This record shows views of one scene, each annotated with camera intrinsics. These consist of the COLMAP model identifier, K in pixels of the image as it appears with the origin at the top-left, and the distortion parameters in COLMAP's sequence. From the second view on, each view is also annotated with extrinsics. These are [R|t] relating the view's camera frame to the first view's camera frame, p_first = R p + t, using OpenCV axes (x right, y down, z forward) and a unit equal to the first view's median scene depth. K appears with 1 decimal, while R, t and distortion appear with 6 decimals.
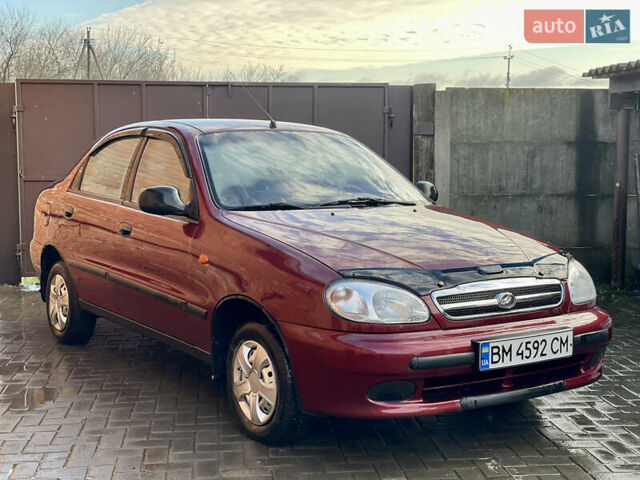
lens RADIAL K [[934.0, 0, 320.0], [0, 934.0, 240.0], [0, 0, 1]] dist [0.112121, -0.039661]
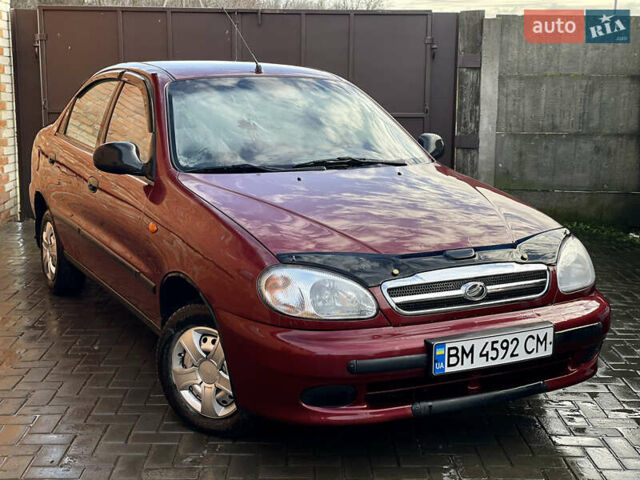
lens RADIAL K [[934.0, 0, 320.0], [0, 934.0, 240.0], [0, 0, 1]] dist [0.112121, -0.039661]
pose [[0.994948, 0.026229, -0.096904, 0.130119], [-0.017392, 0.995705, 0.090933, -0.055346], [0.098873, -0.088788, 0.991131, 0.123089]]
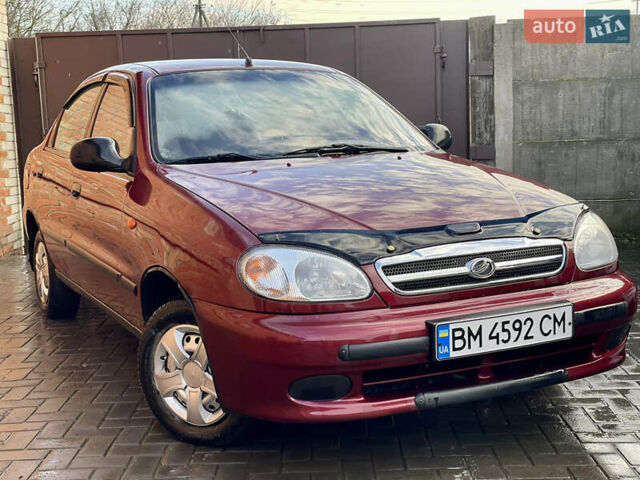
lens RADIAL K [[937.2, 0, 320.9], [0, 937.2, 251.3], [0, 0, 1]] dist [0.088327, 0.013513]
pose [[0.991761, -0.018059, -0.126826, 0.155305], [0.024944, 0.998288, 0.052906, 0.005609], [0.125654, -0.055633, 0.990513, 0.200718]]
